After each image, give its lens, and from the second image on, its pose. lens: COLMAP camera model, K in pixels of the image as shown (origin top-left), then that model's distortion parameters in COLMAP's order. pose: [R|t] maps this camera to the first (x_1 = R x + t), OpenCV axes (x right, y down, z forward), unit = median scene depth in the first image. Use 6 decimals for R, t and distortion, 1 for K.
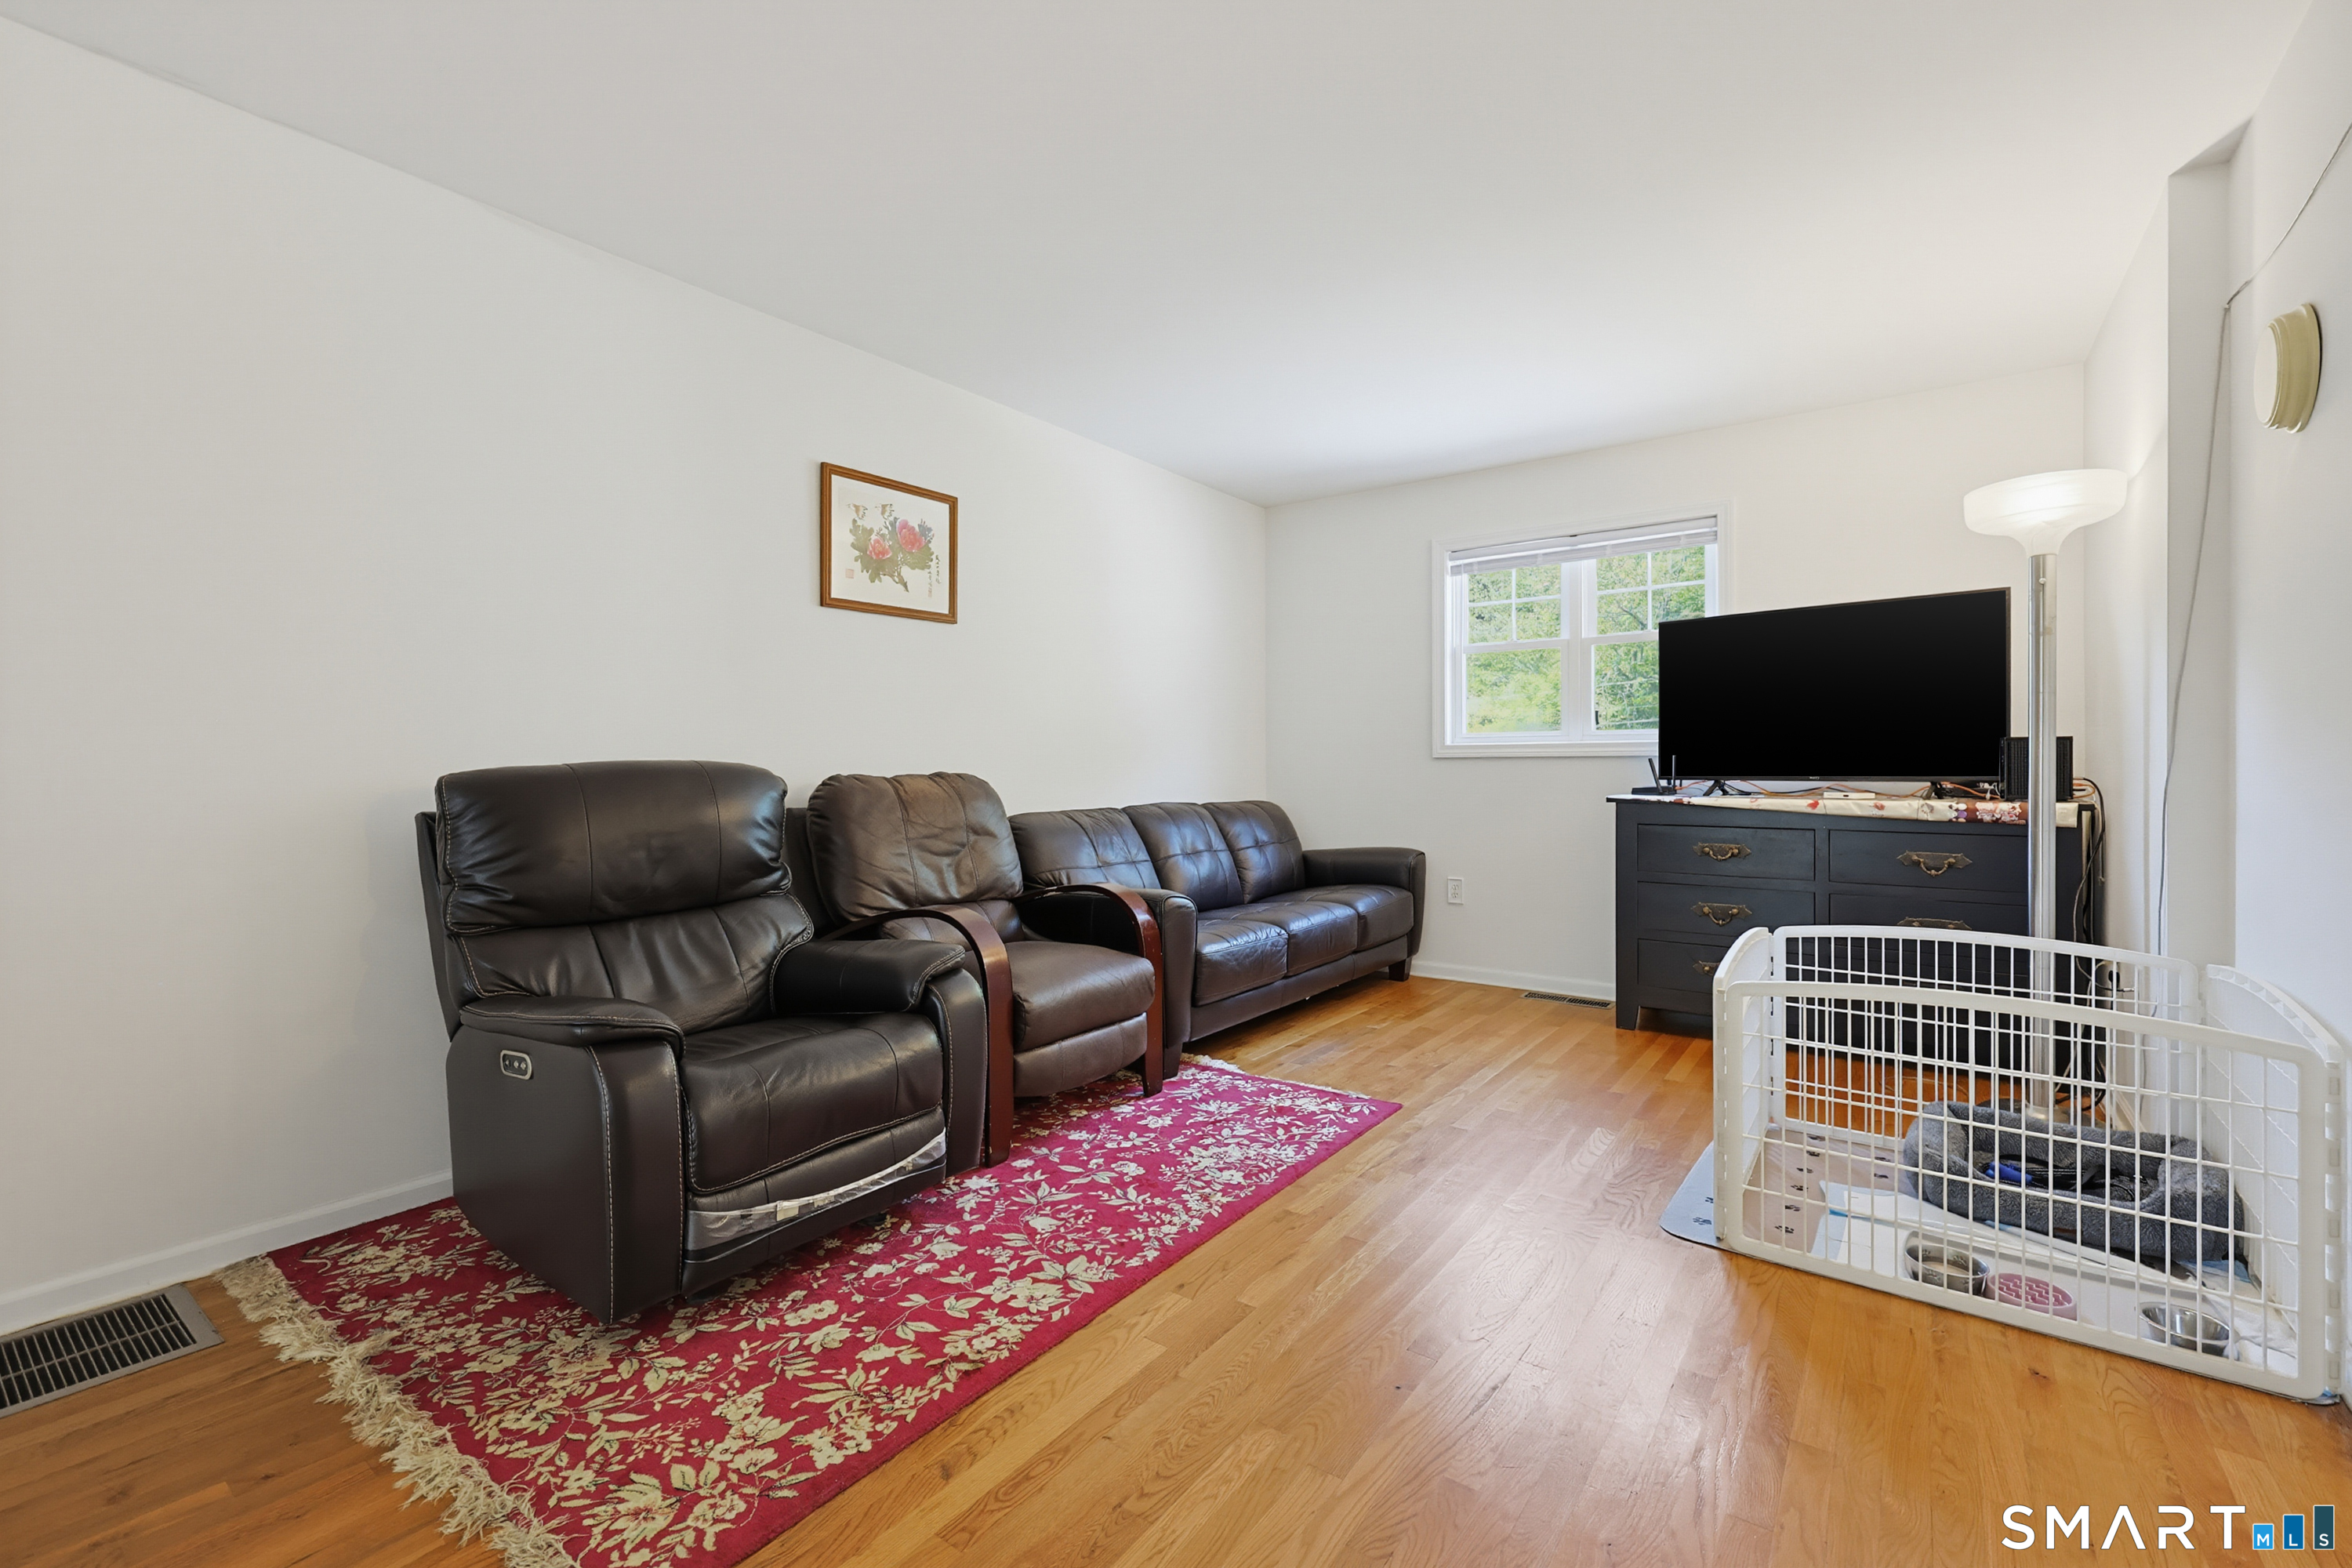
lens RADIAL K [[1012.1, 0, 1176.8], [0, 1012.1, 762.7], [0, 0, 1]] dist [0.001742, -0.000772]
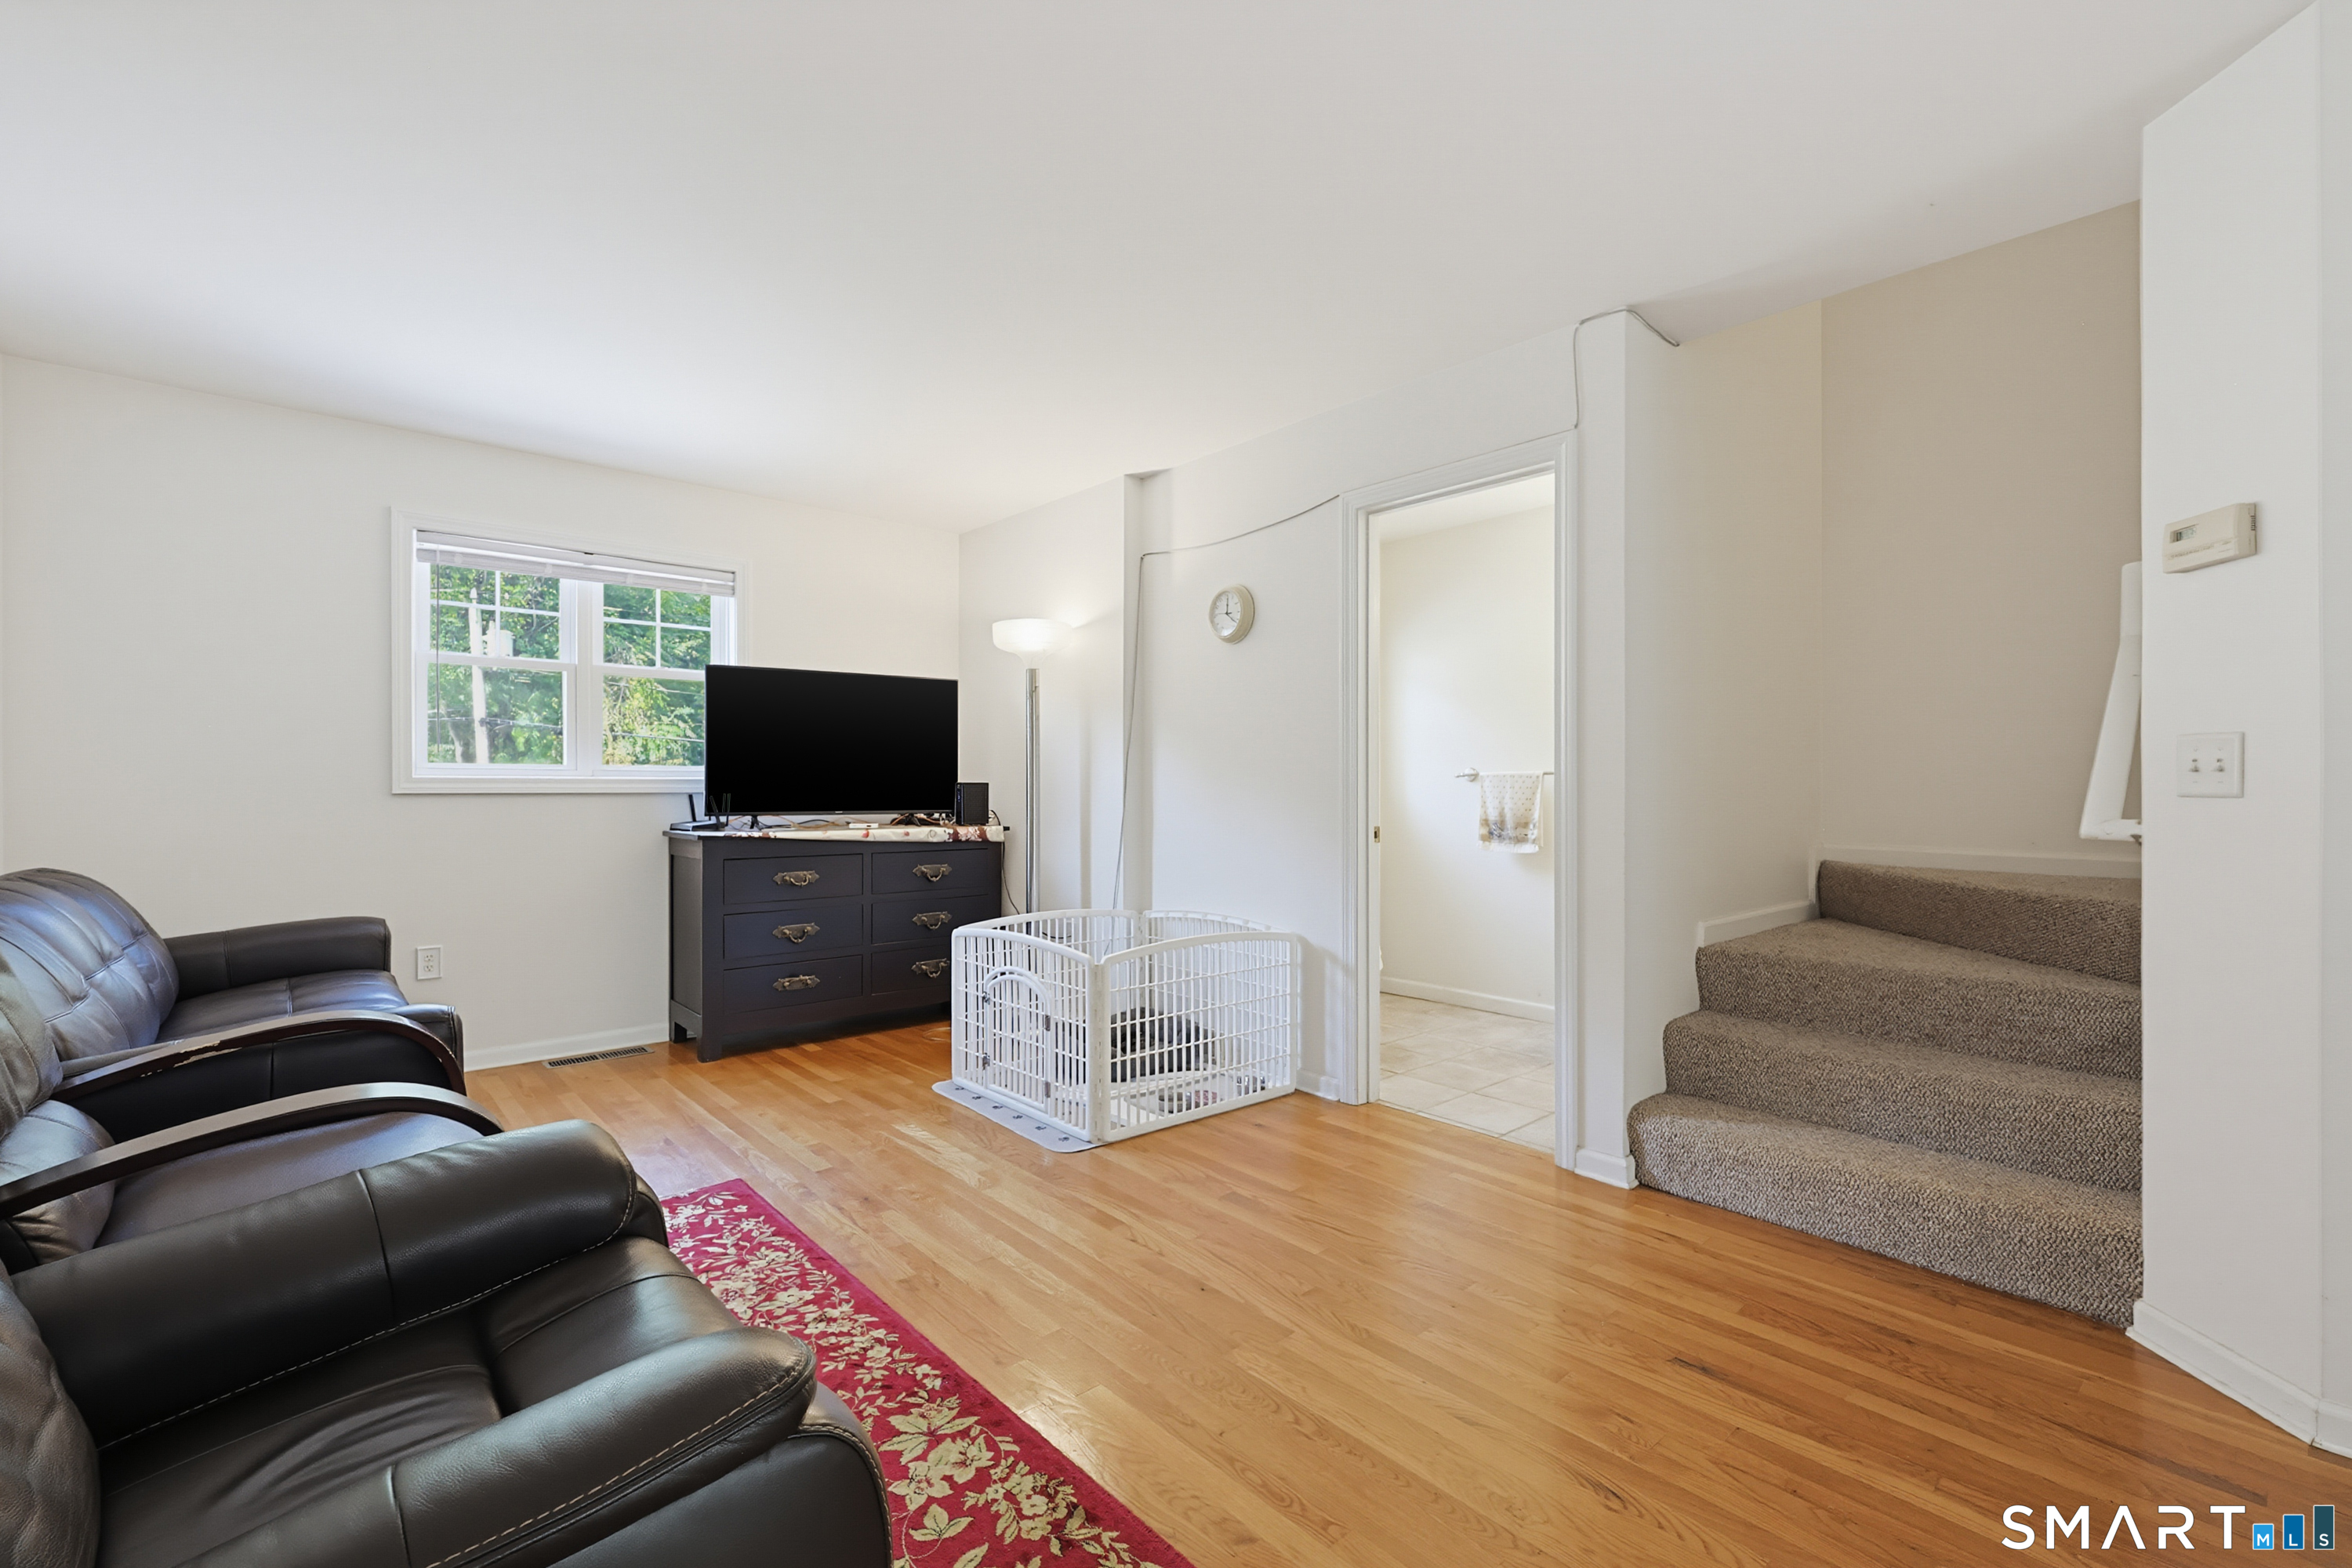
lens RADIAL K [[1012.1, 0, 1174.2], [0, 1012.1, 782.8], [0, 0, 1]] dist [0.001742, -0.000772]
pose [[0.213129, 0.009110, 0.976982, -0.641526], [-0.003919, 0.999956, -0.008469, -0.015470], [-0.977016, -0.002023, 0.213155, 0.454743]]
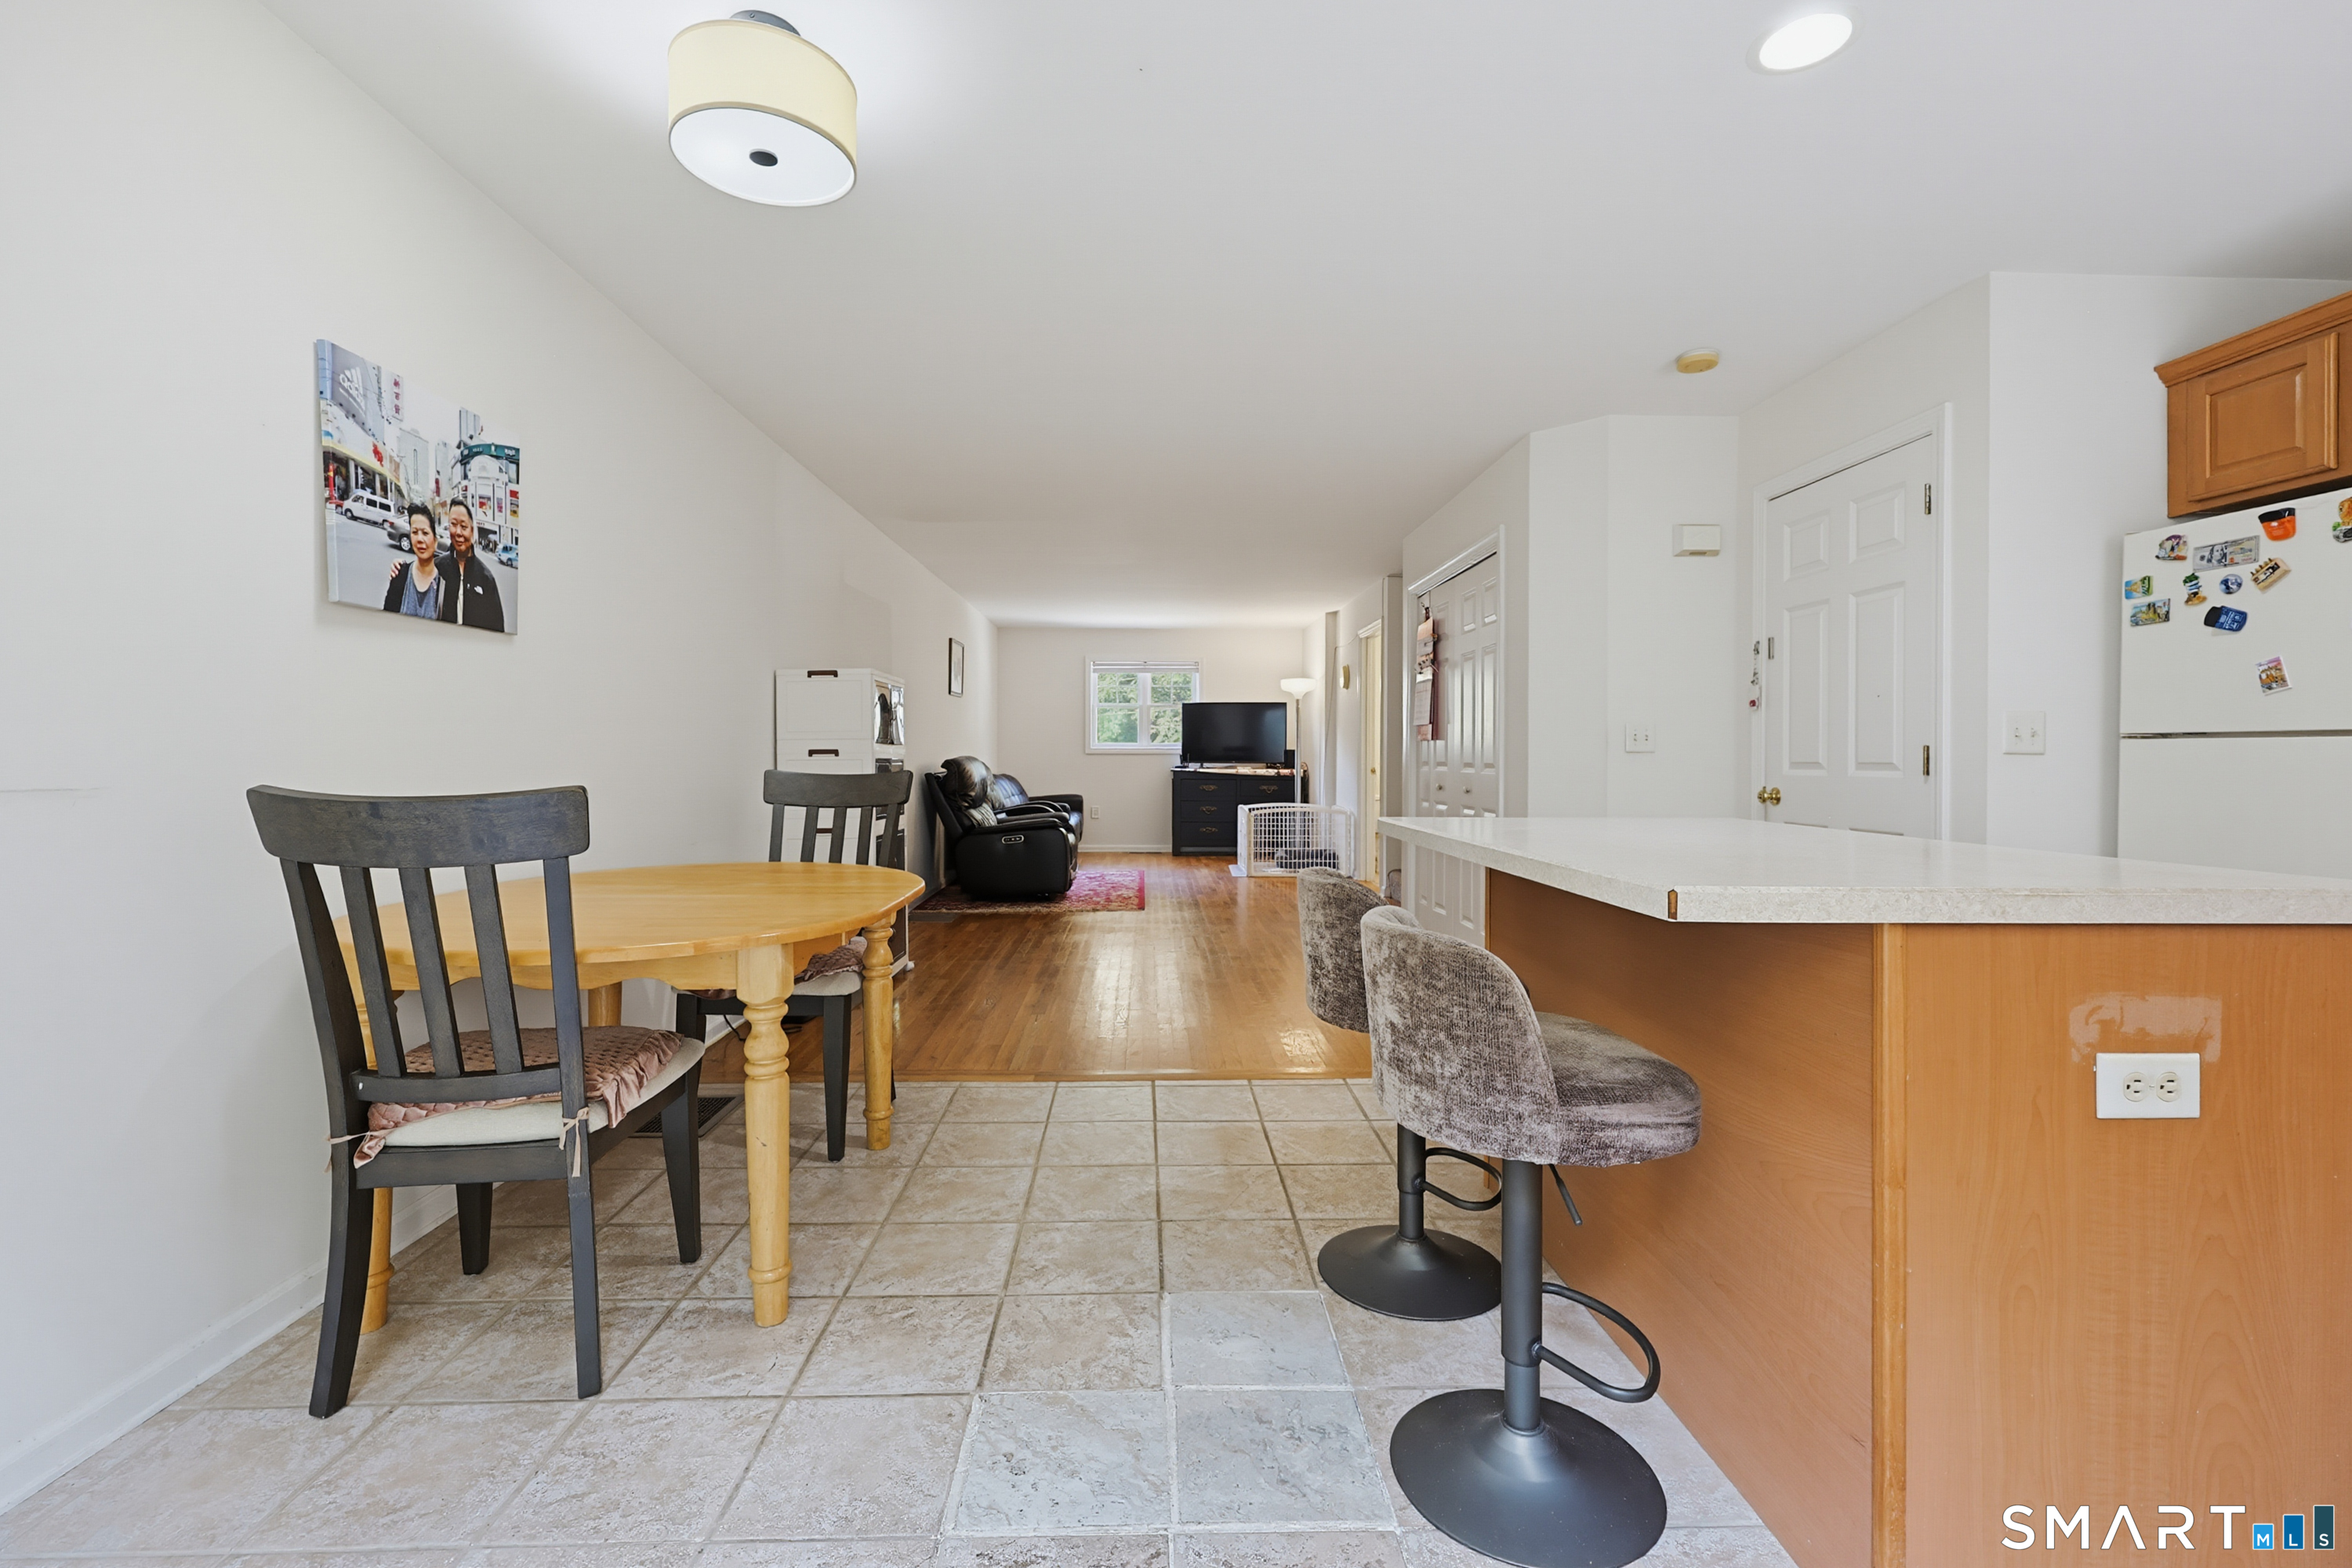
lens RADIAL K [[1012.1, 0, 1170.2], [0, 1012.1, 762.4], [0, 0, 1]] dist [0.001742, -0.000772]
pose [[0.791591, -0.001896, 0.611048, -1.698807], [-0.004817, 0.999945, 0.009343, -0.013639], [-0.611032, -0.010339, 0.791538, -1.565753]]
